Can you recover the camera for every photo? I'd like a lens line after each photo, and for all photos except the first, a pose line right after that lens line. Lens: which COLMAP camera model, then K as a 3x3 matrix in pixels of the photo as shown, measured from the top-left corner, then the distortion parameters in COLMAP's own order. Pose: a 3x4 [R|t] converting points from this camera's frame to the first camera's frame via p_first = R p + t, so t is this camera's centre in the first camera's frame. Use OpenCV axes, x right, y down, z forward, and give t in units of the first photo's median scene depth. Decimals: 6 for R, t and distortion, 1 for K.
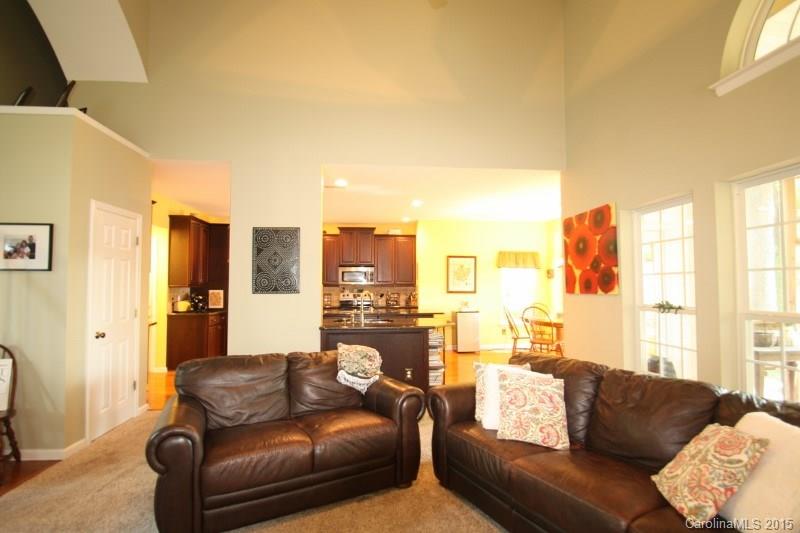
lens RADIAL K [[380.4, 0, 398.0], [0, 380.4, 267.4], [0, 0, 1]] dist [0.002767, -0.000028]
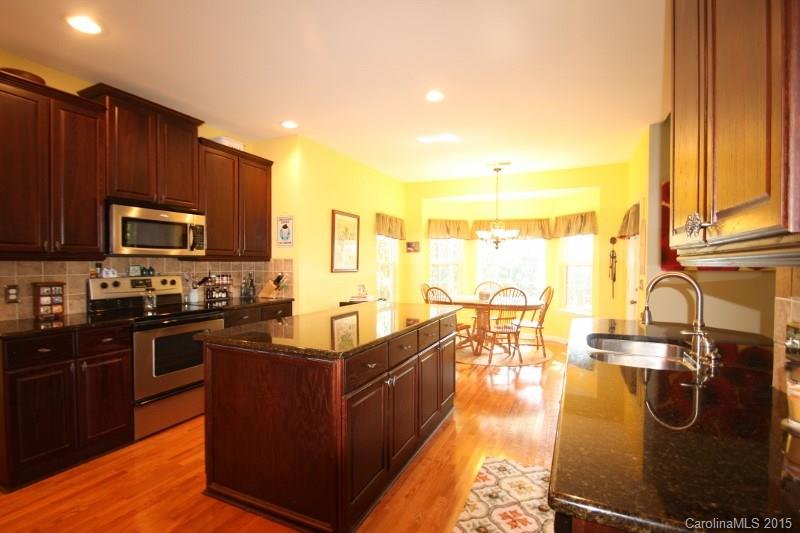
lens RADIAL K [[380.4, 0, 398.3], [0, 380.4, 267.2], [0, 0, 1]] dist [0.002767, -0.000028]
pose [[0.487207, -0.005666, 0.873268, -0.334951], [-0.042626, 0.998633, 0.030261, 0.036709], [-0.872246, -0.051968, 0.486299, 0.614879]]
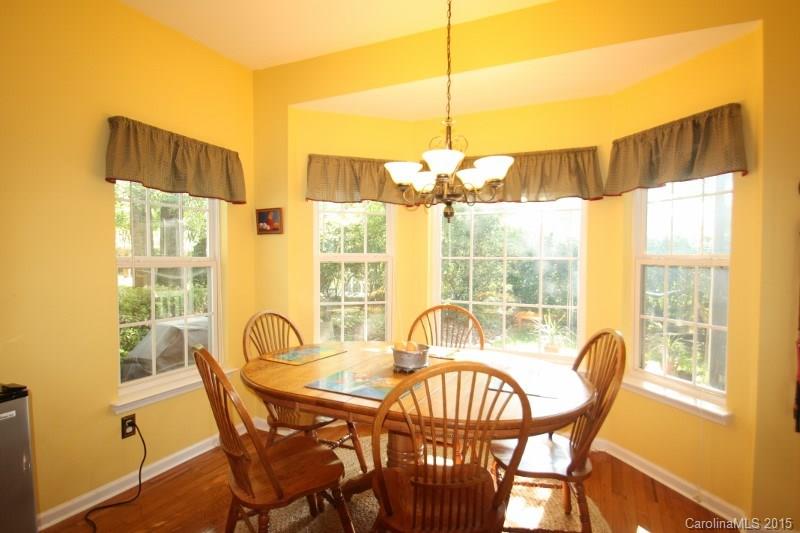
lens RADIAL K [[413.5, 0, 402.2], [0, 413.5, 264.5], [0, 0, 1]] dist [-0.001663, -0.000241]
pose [[0.500432, -0.014002, 0.865663, 0.128247], [-0.041167, 0.998353, 0.039947, 0.036088], [-0.864797, -0.055627, 0.499031, 0.693878]]
